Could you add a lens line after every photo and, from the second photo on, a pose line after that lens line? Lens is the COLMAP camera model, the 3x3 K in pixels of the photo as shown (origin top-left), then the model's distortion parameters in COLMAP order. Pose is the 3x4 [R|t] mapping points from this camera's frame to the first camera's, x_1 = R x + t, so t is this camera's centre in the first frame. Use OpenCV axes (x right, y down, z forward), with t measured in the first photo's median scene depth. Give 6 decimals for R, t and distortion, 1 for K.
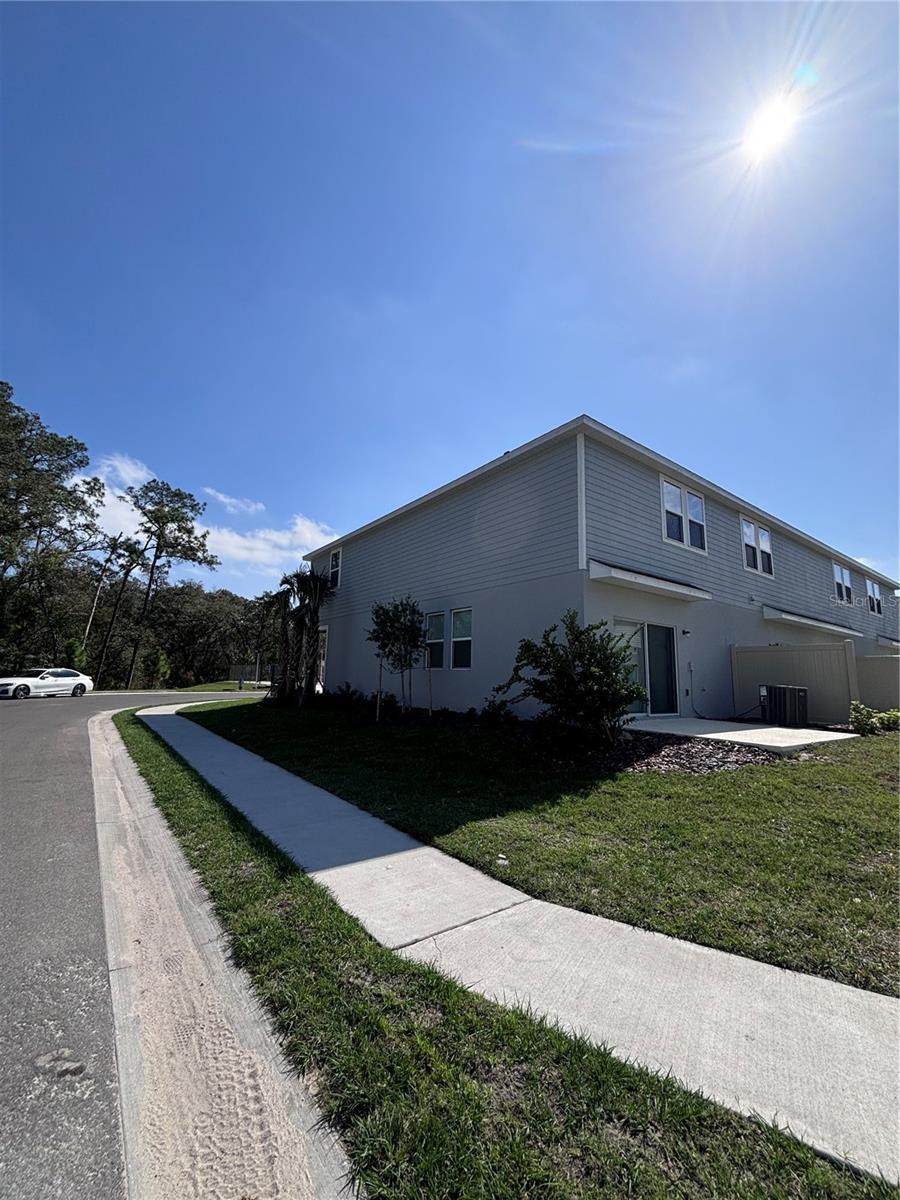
lens RADIAL K [[485.8, 0, 445.5], [0, 485.8, 597.3], [0, 0, 1]] dist [0.001377, 0.000611]
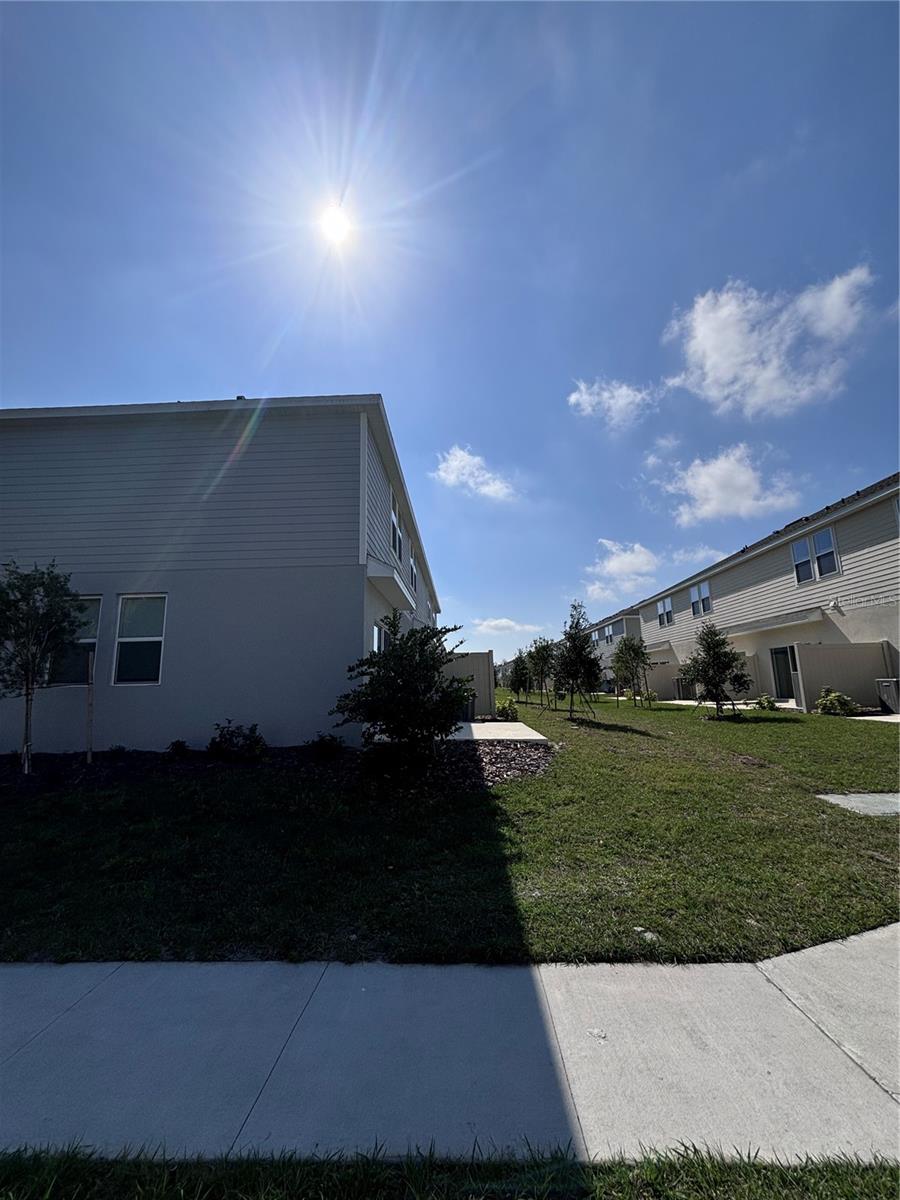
lens RADIAL K [[481.7, 0, 440.9], [0, 481.7, 596.4], [0, 0, 1]] dist [0.001071, 0.000758]
pose [[0.615902, 0.107062, 0.780514, -0.583872], [-0.089076, 0.993834, -0.066032, 0.085608], [-0.782771, -0.028856, 0.621641, 0.662430]]
